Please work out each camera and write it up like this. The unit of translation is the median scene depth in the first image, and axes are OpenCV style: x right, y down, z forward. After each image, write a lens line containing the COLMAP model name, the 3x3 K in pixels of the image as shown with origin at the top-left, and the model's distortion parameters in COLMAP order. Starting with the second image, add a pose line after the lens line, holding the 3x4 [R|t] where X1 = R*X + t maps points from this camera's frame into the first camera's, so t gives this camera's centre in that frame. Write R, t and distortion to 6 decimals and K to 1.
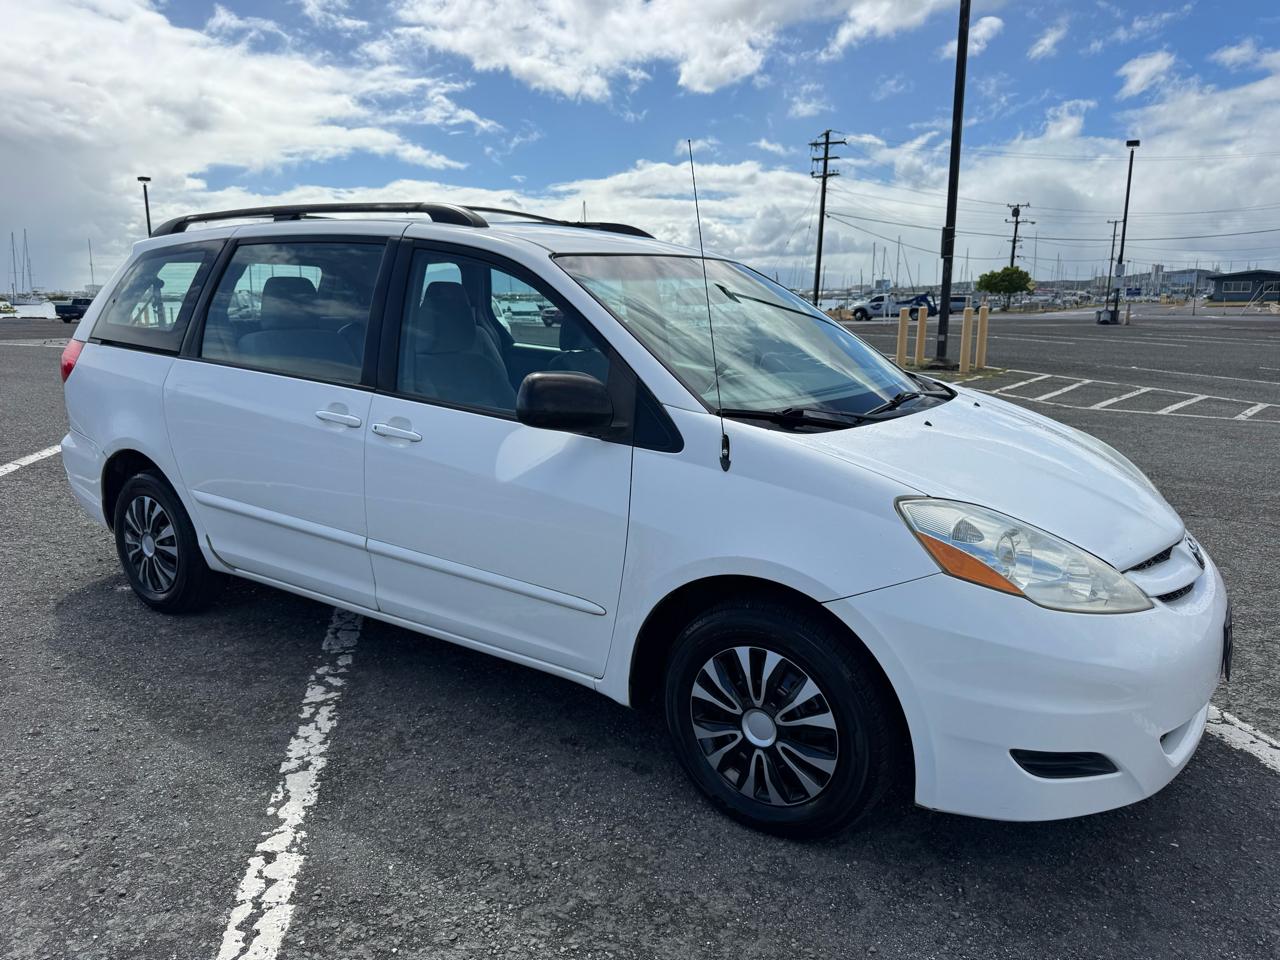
lens RADIAL K [[906.4, 0, 630.8], [0, 906.4, 489.3], [0, 0, 1]] dist [0.024637, -0.029069]
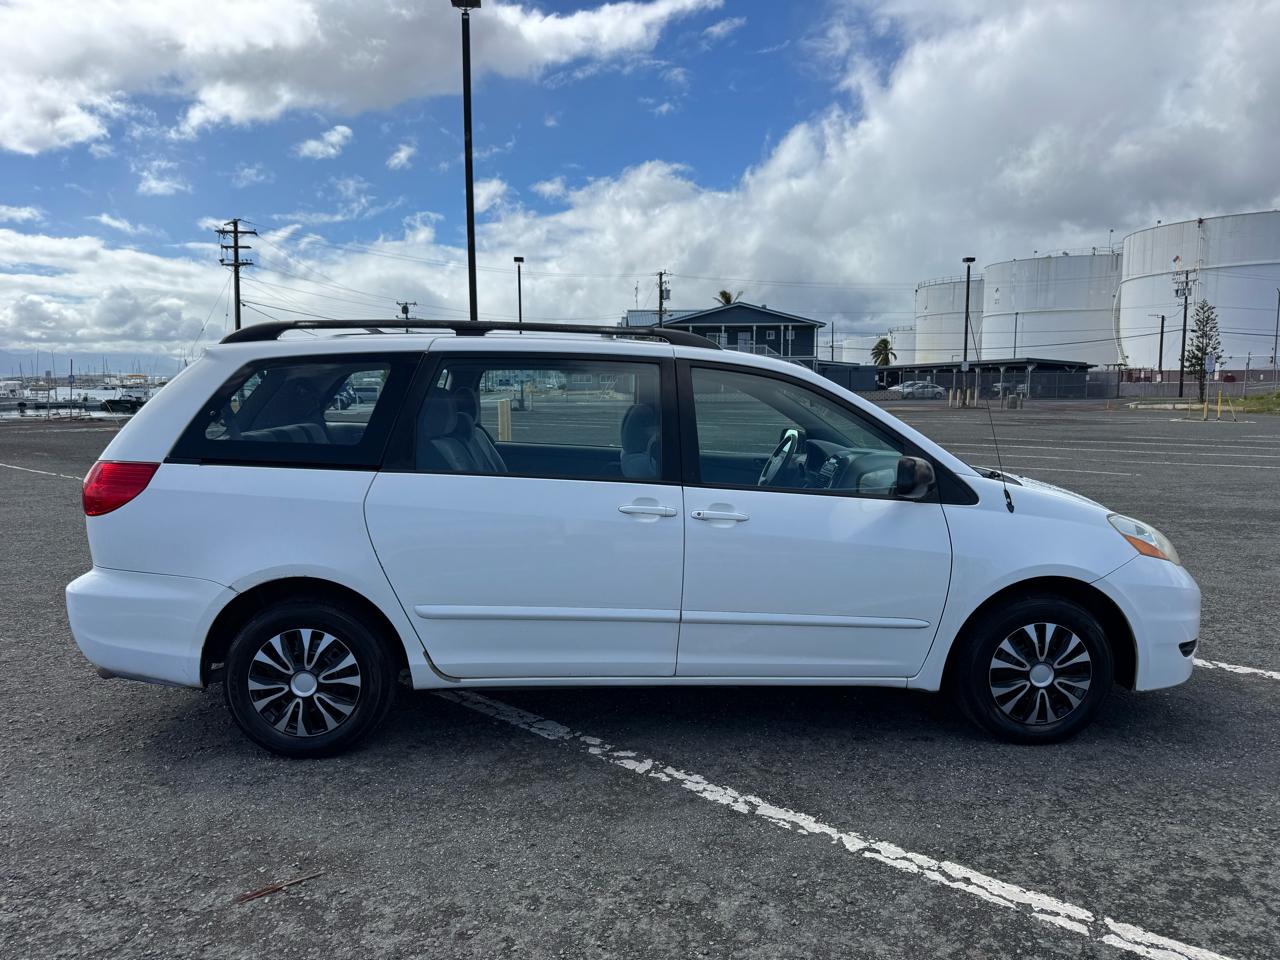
lens RADIAL K [[906.4, 0, 644.9], [0, 906.4, 508.4], [0, 0, 1]] dist [0.024637, -0.029069]
pose [[0.790610, -0.085212, 0.606362, -1.054341], [0.130268, 0.991007, -0.030584, -0.048760], [-0.598303, 0.103170, 0.794600, 0.111766]]
